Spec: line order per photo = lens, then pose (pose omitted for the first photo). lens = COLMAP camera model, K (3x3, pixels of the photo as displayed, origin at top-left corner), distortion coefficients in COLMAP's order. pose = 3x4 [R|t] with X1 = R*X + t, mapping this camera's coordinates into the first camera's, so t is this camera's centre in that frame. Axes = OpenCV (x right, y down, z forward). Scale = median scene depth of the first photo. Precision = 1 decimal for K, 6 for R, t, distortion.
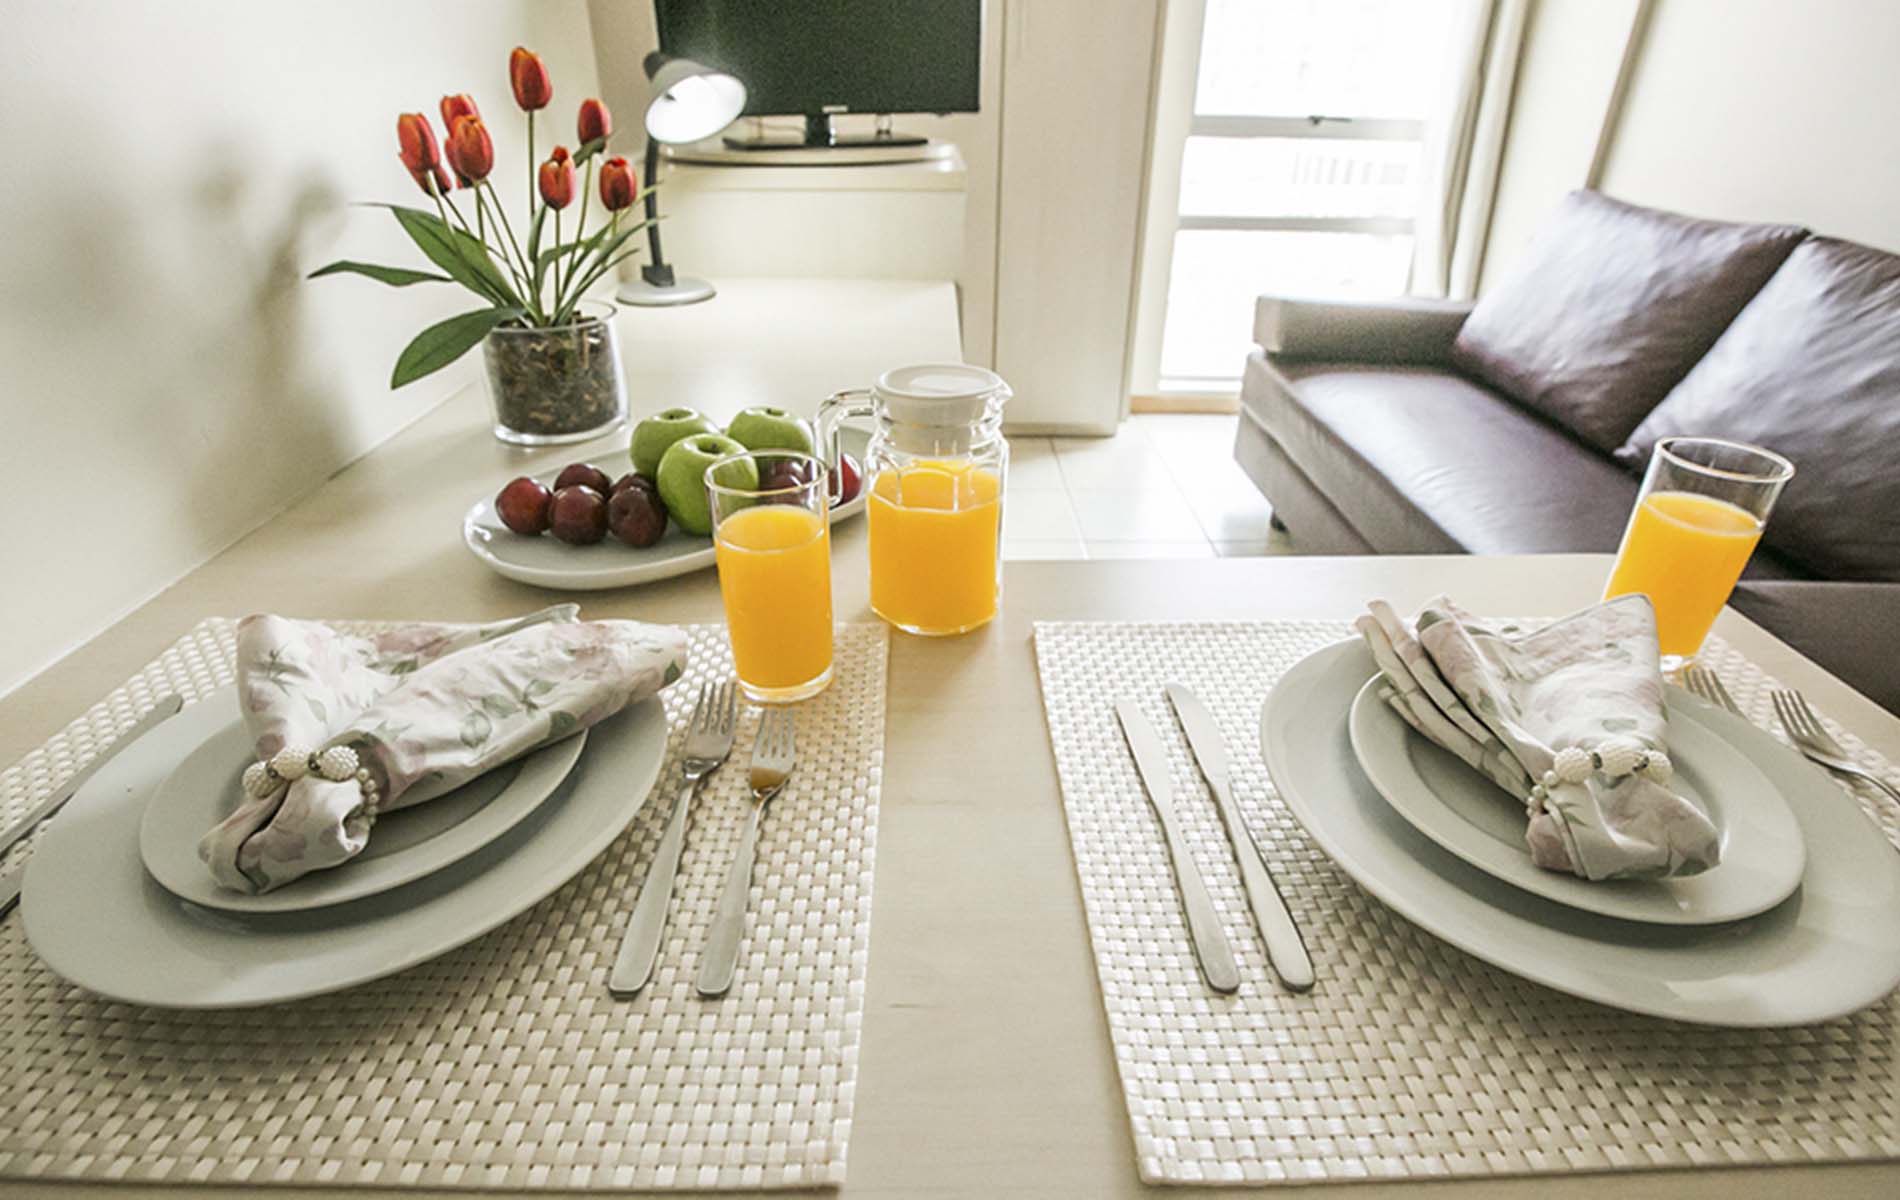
lens RADIAL K [[914.5, 0, 943.4], [0, 914.5, 589.9], [0, 0, 1]] dist [-0.050302, 0.013791]
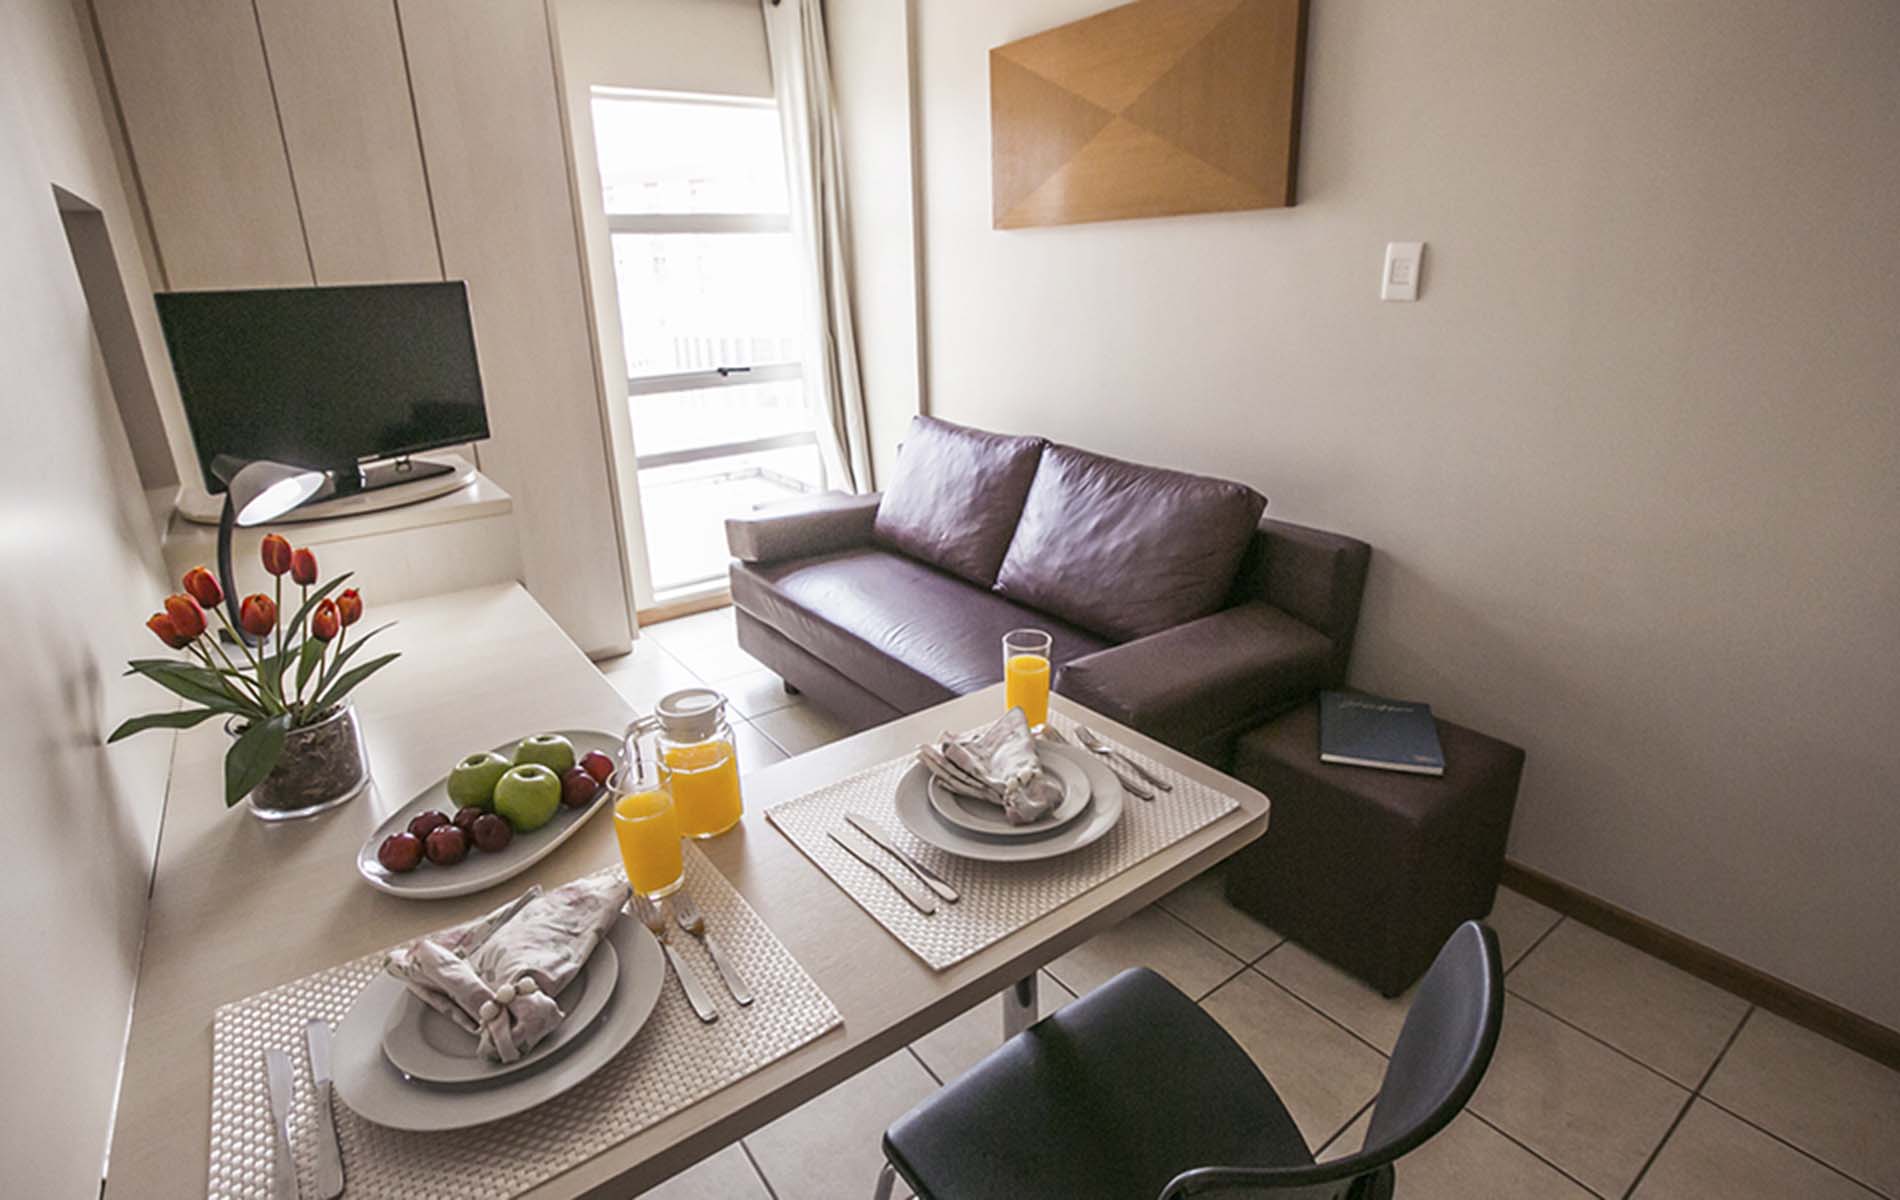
lens RADIAL K [[931.2, 0, 944.0], [0, 931.2, 591.7], [0, 0, 1]] dist [-0.071433, 0.037990]
pose [[0.811921, -0.217195, 0.541859, -0.381318], [0.310335, 0.946774, -0.085507, -0.079209], [-0.494446, 0.237583, 0.836108, -0.616261]]
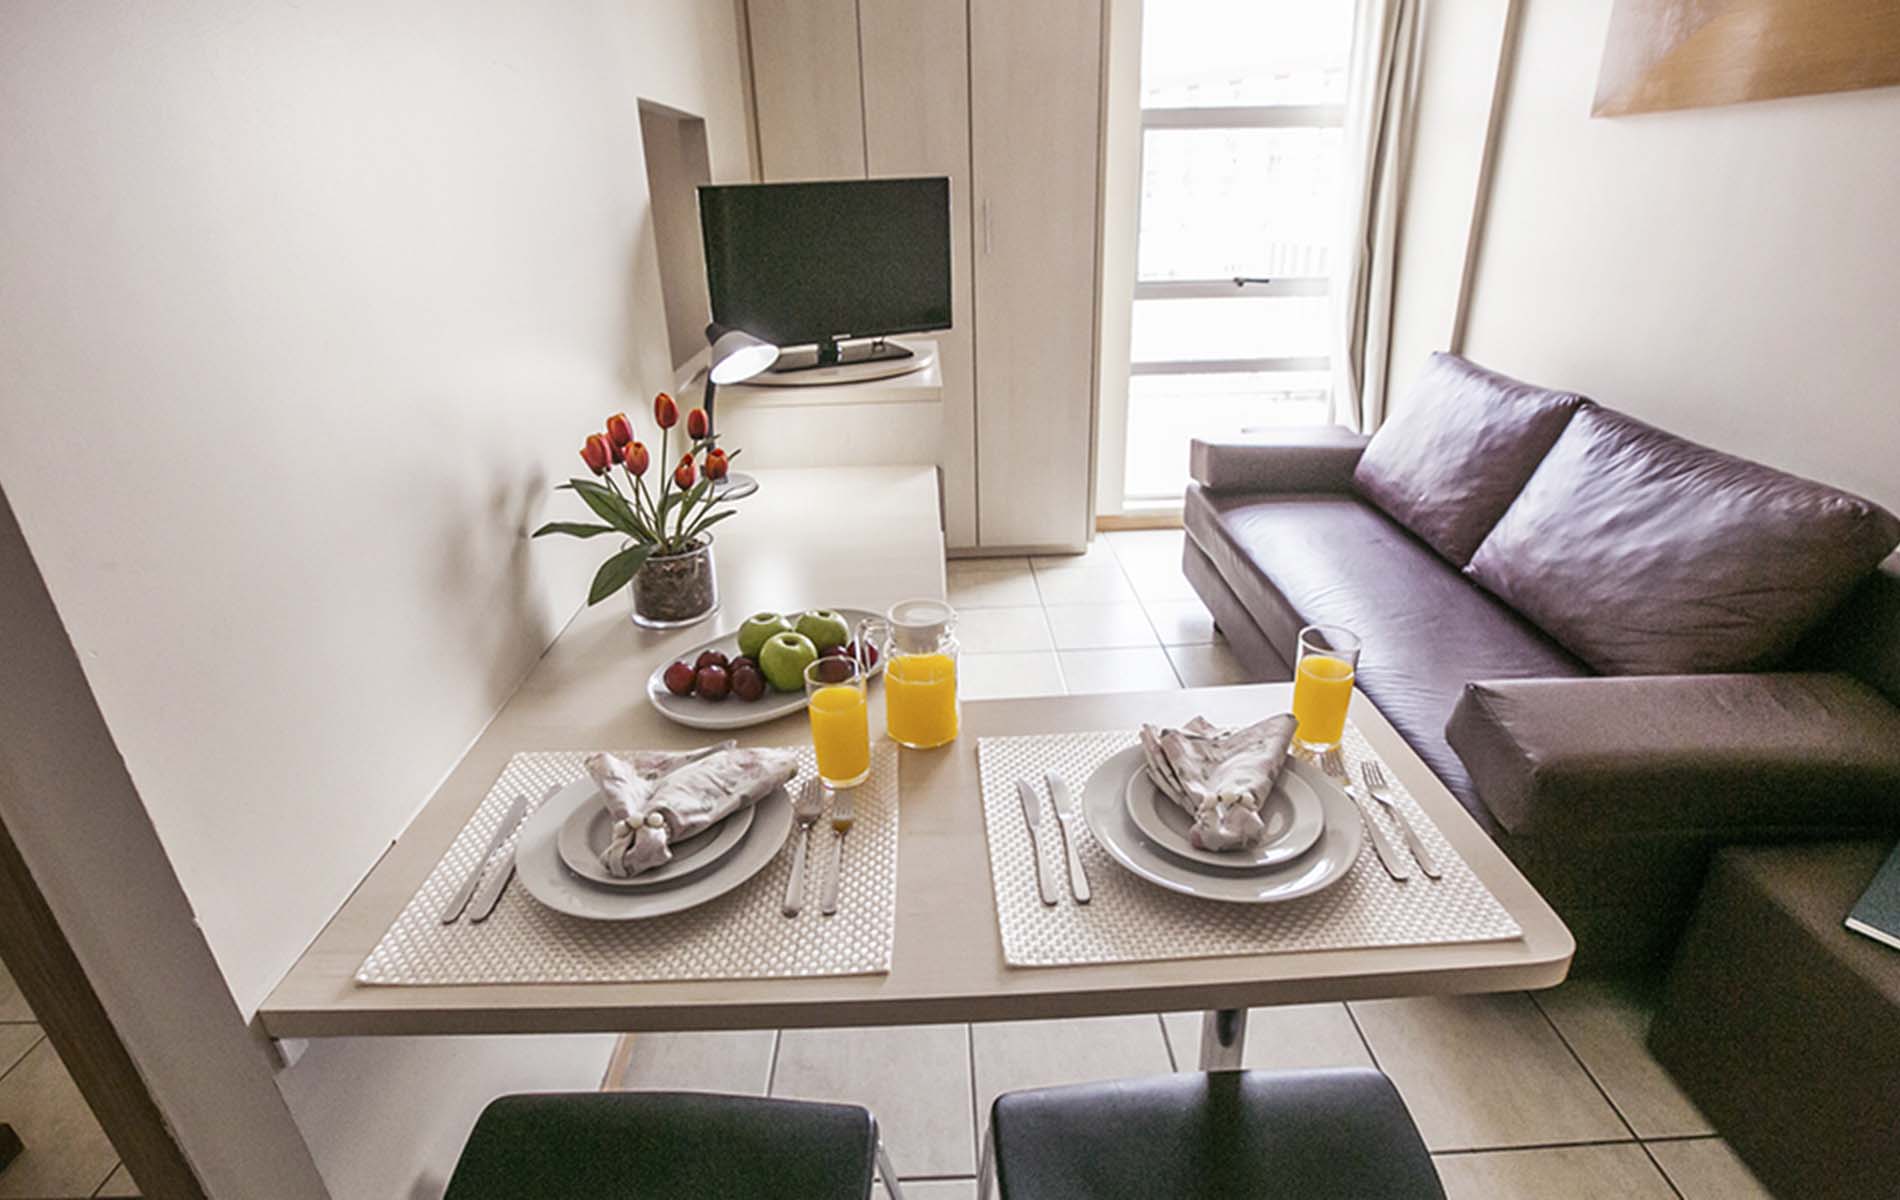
lens RADIAL K [[931.2, 0, 944.0], [0, 931.2, 591.7], [0, 0, 1]] dist [-0.071433, 0.037990]
pose [[0.999252, -0.038676, 0.000126, 0.030444], [0.038515, 0.994769, -0.094612, -0.059621], [0.003534, 0.094547, 0.995514, -0.618921]]
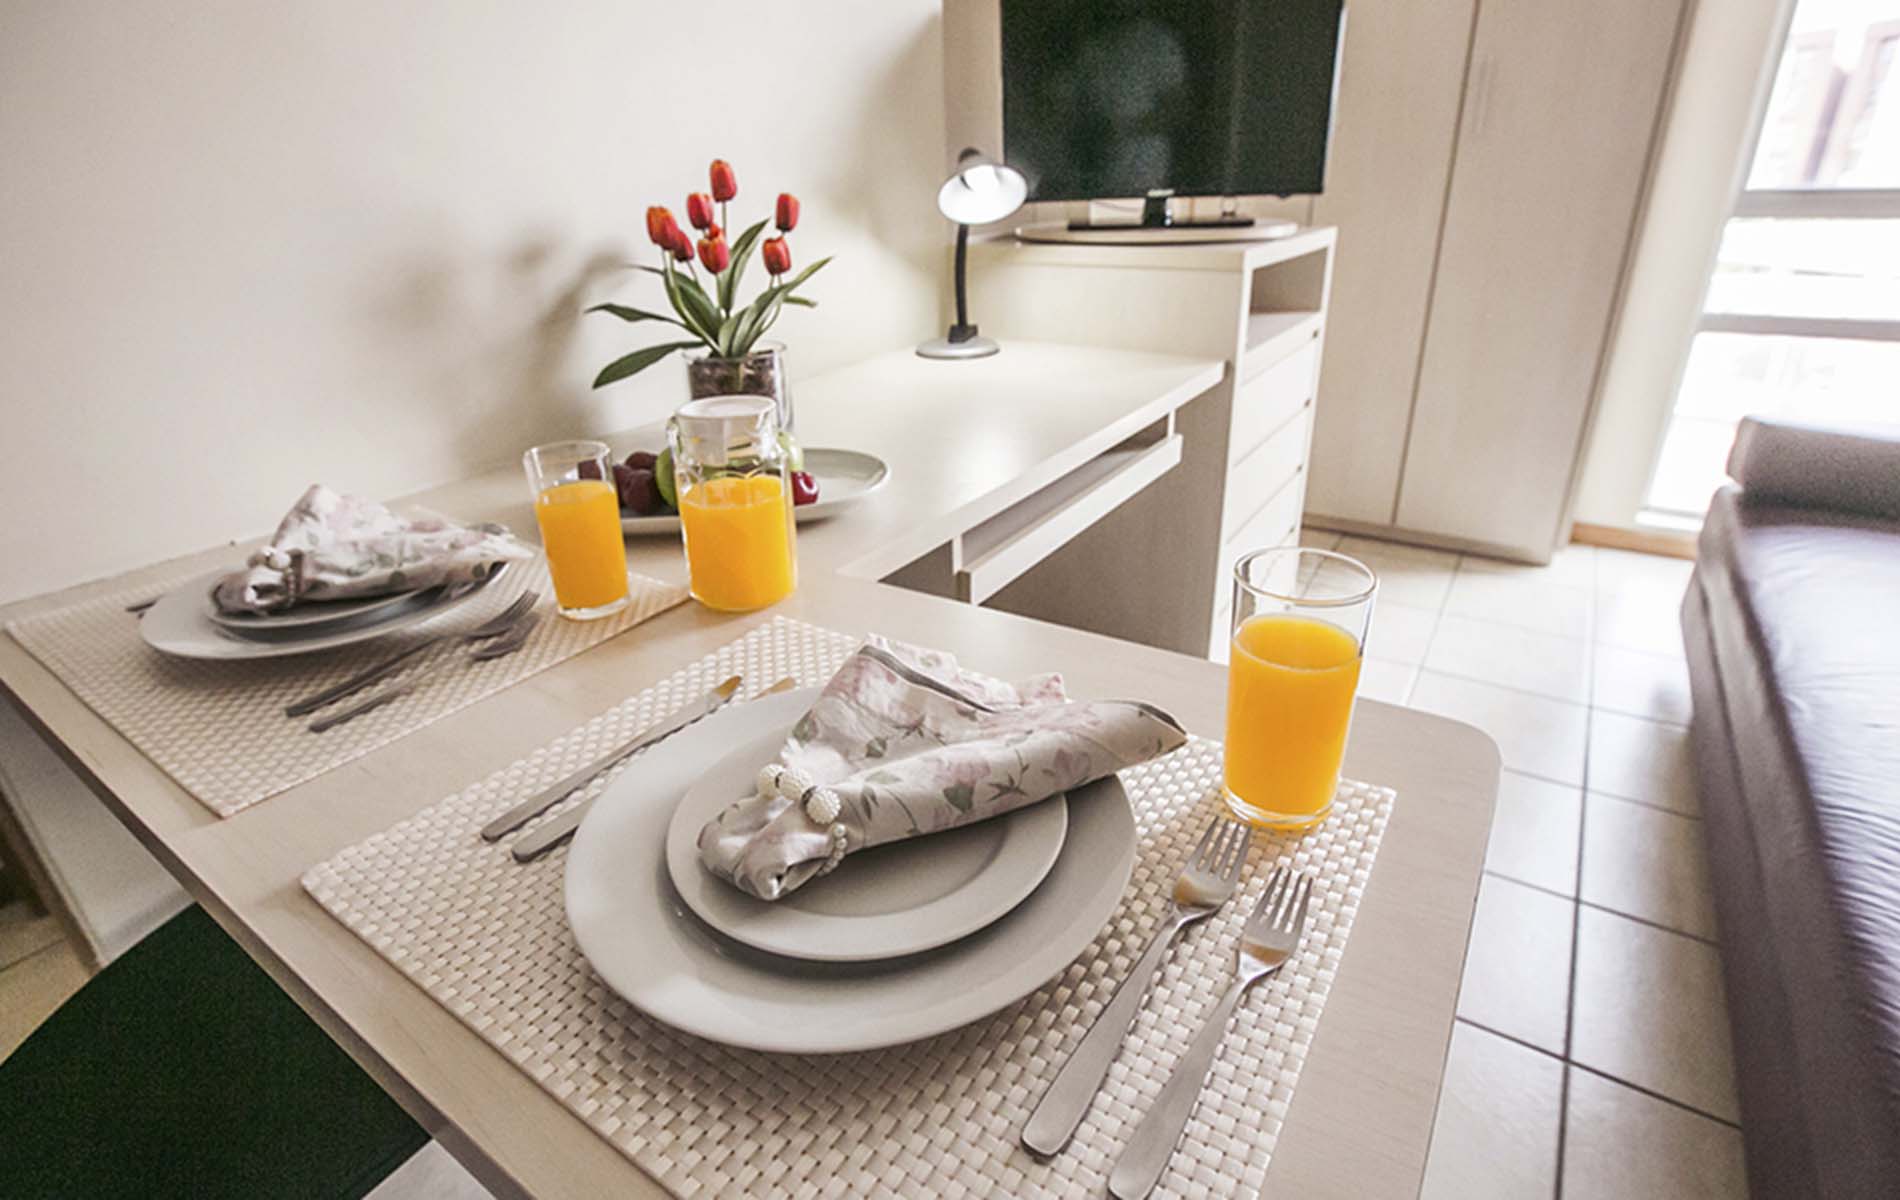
lens RADIAL K [[914.5, 0, 943.4], [0, 914.5, 589.9], [0, 0, 1]] dist [-0.050302, 0.013791]
pose [[0.822750, 0.201782, -0.531381, 0.654884], [-0.241934, 0.970273, -0.006149, -0.030836], [0.514344, 0.133619, 0.847111, 0.074527]]
